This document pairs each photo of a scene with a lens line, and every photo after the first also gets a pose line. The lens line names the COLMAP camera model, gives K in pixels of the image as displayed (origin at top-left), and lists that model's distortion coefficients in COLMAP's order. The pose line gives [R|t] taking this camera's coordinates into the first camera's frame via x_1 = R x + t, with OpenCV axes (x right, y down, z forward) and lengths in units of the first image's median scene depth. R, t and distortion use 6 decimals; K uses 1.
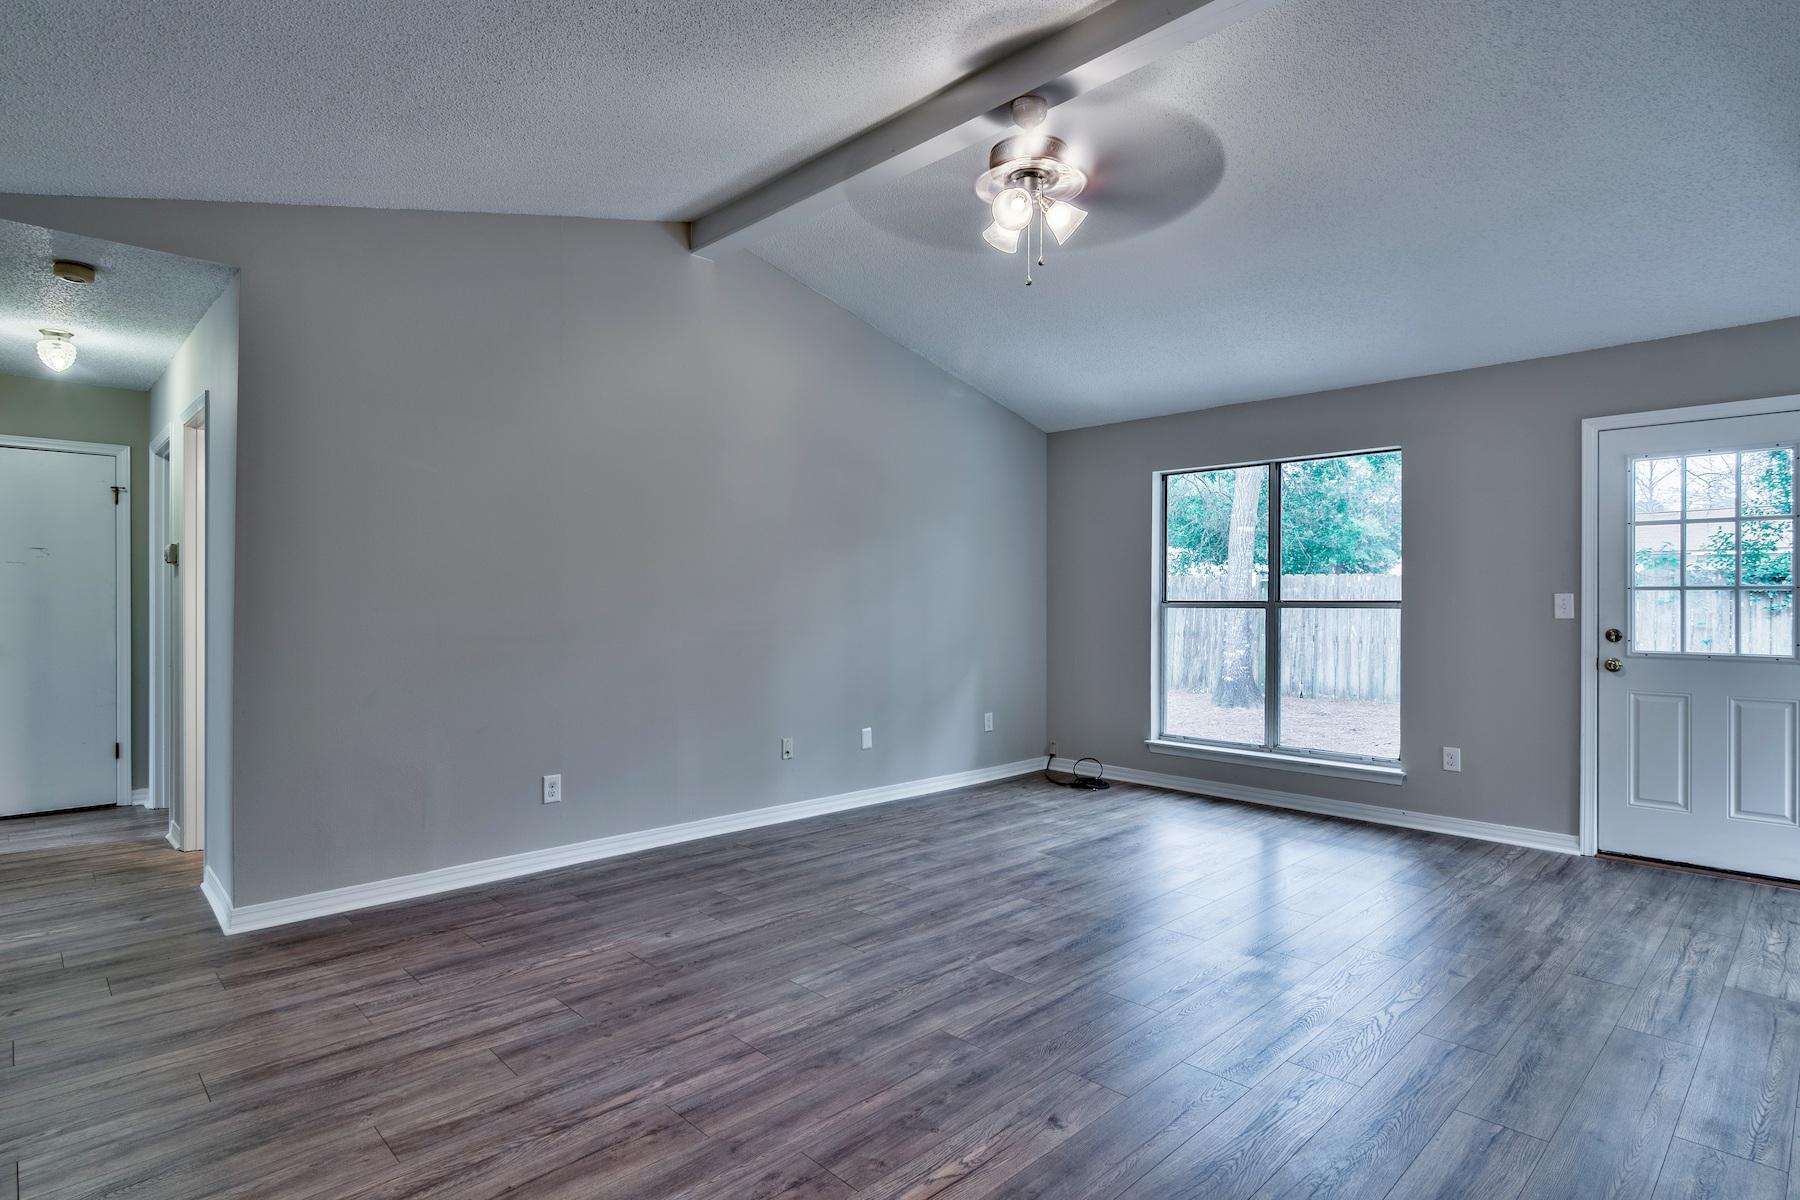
lens RADIAL K [[948.8, 0, 894.9], [0, 948.8, 595.3], [0, 0, 1]] dist [-0.002258, -0.000189]
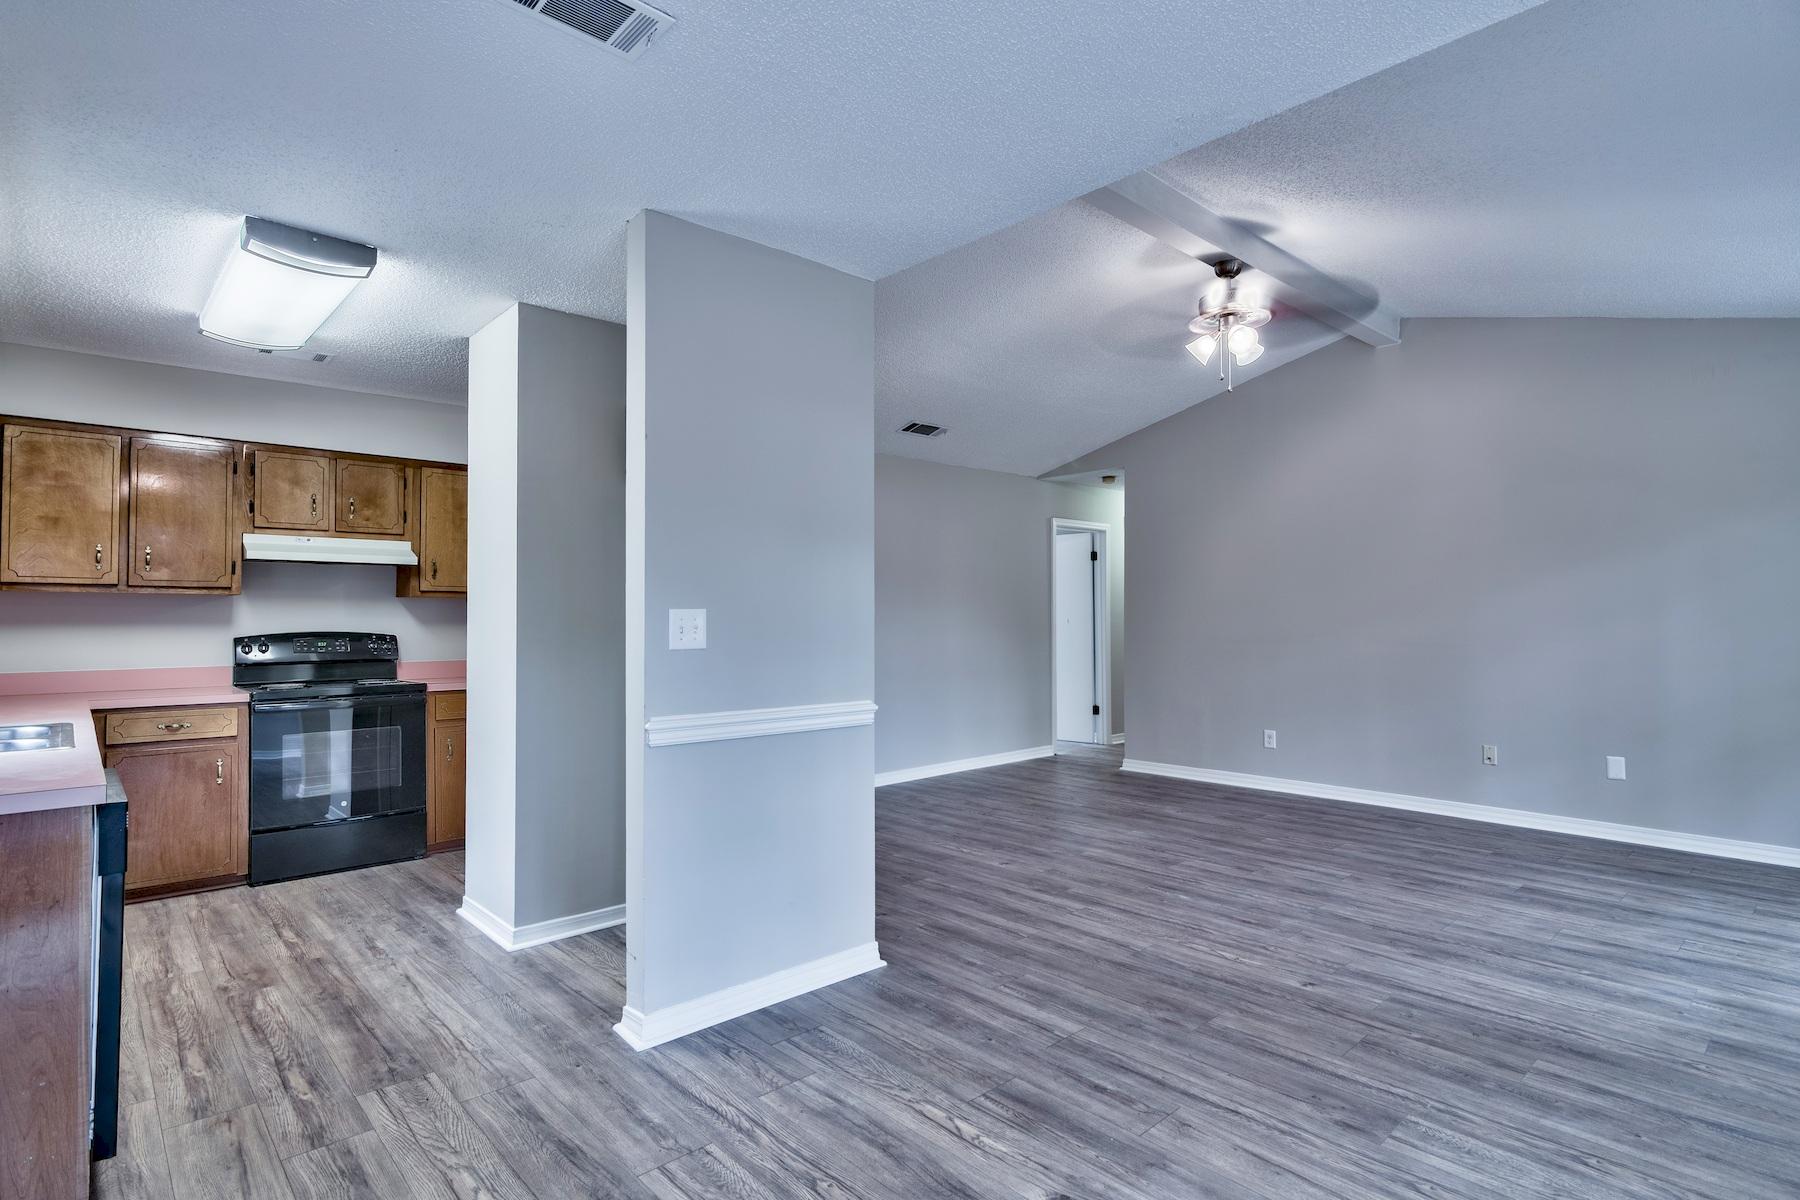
lens RADIAL K [[913.3, 0, 864.8], [0, 913.3, 605.6], [0, 0, 1]] dist [0.000267, 0.000216]
pose [[-0.057304, -0.011501, -0.998291, 1.202914], [0.006939, 0.999905, -0.011917, -0.002271], [0.998333, -0.007610, -0.057219, 0.431858]]
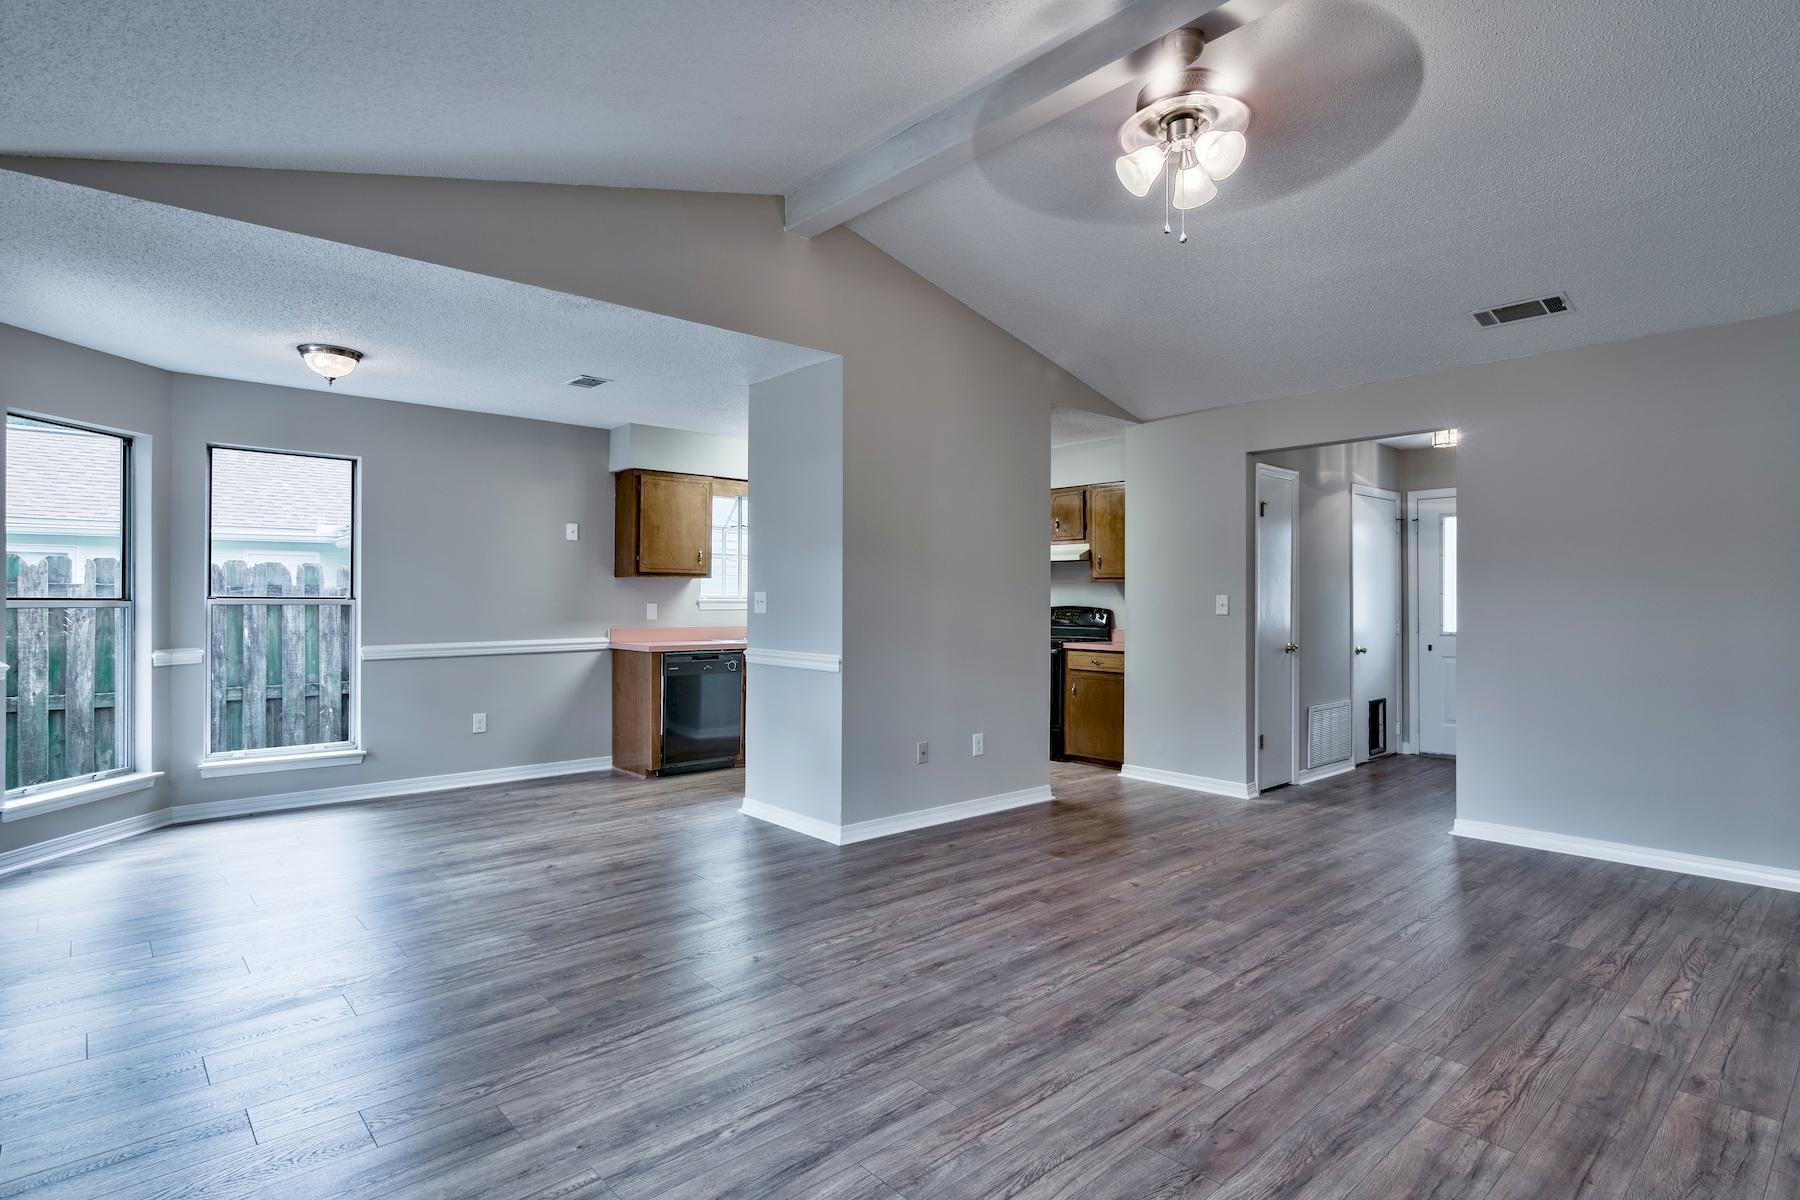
lens RADIAL K [[888.9, 0, 900.0], [0, 888.9, 600.0], [0, 0, 1]] dist [-0.002403, 0.000038]
pose [[-0.998755, -0.003673, 0.049749, 0.288769], [-0.003795, 0.999990, -0.002371, 0.004845], [-0.049740, -0.002557, -0.998759, 1.467201]]
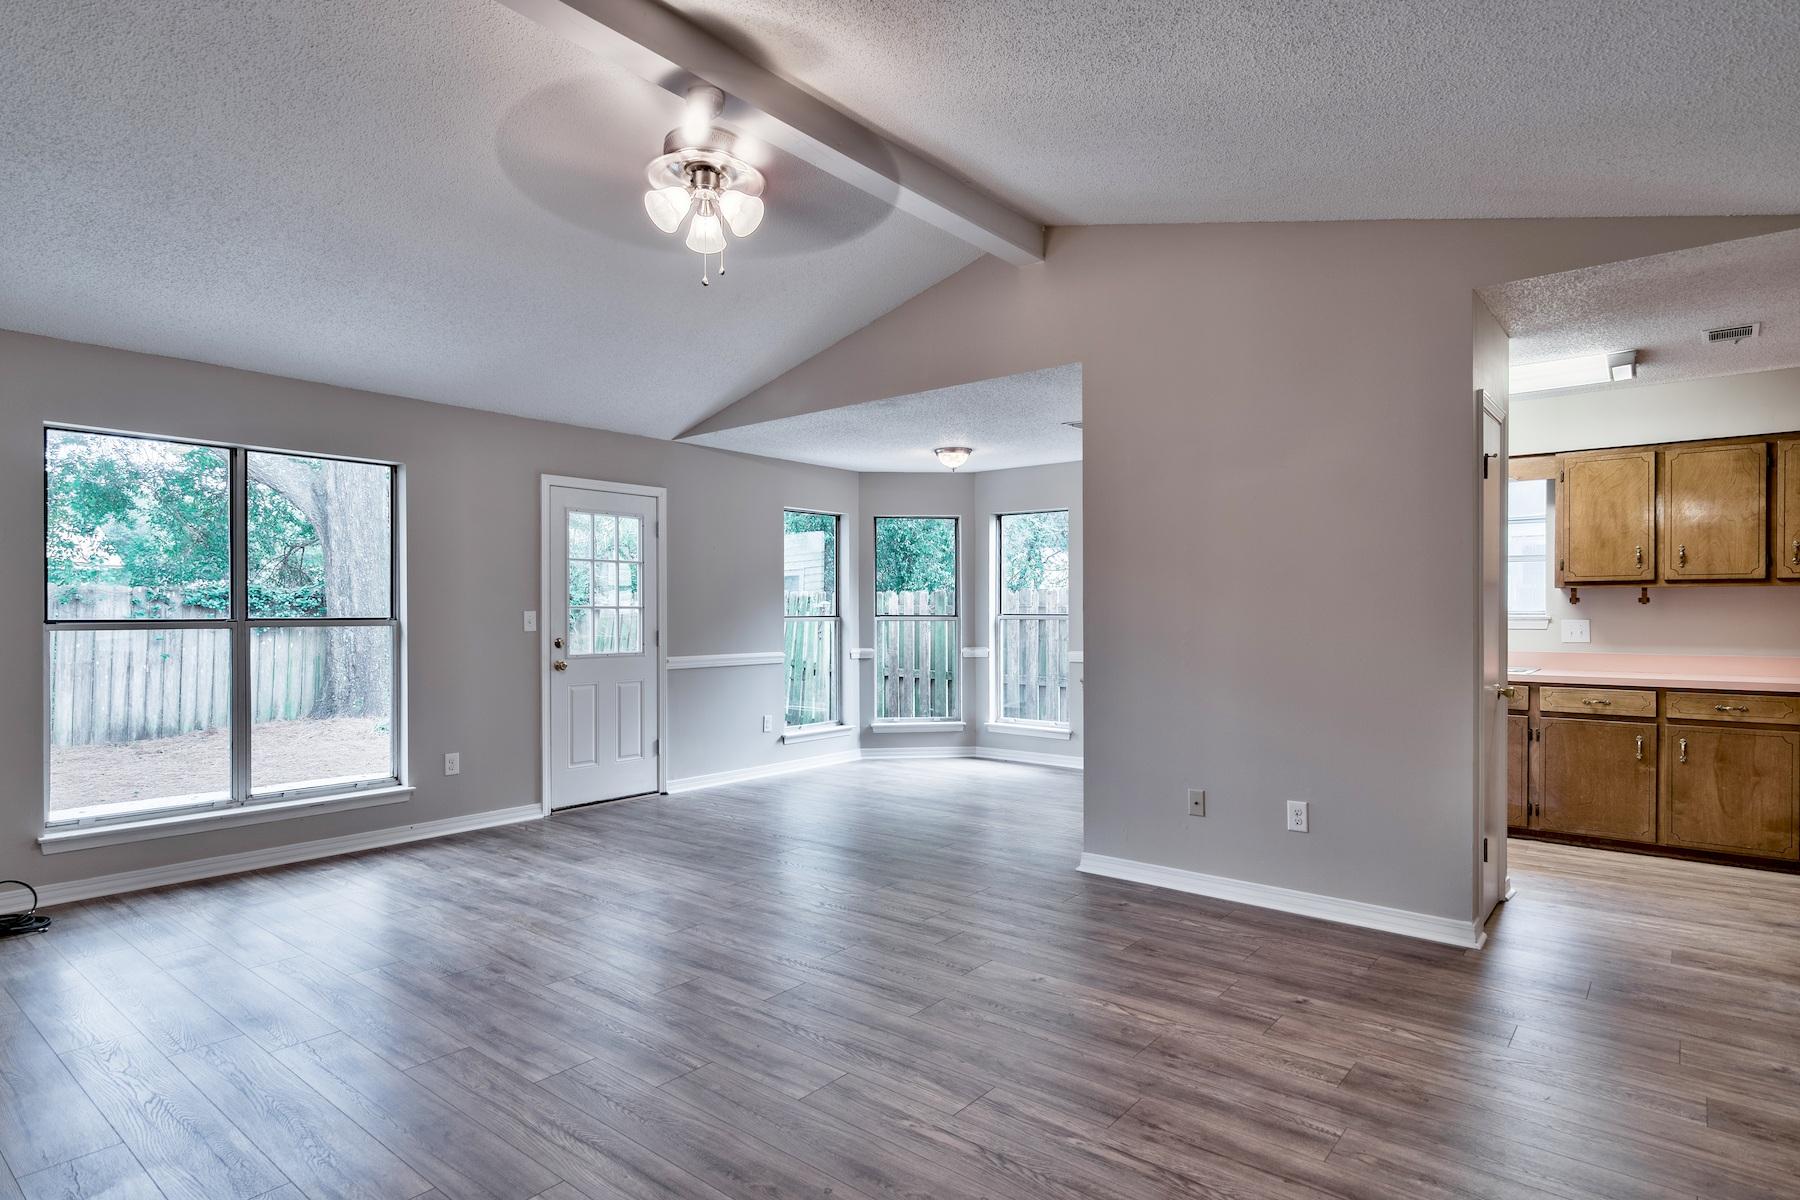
lens RADIAL K [[958.6, 0, 911.5], [0, 958.6, 612.7], [0, 0, 1]] dist [-0.000485, 0.000502]
pose [[-0.128867, -0.000831, 0.991662, -0.668886], [-0.002415, 0.999997, 0.000524, -0.001958], [-0.991659, -0.002327, -0.128868, 0.736740]]
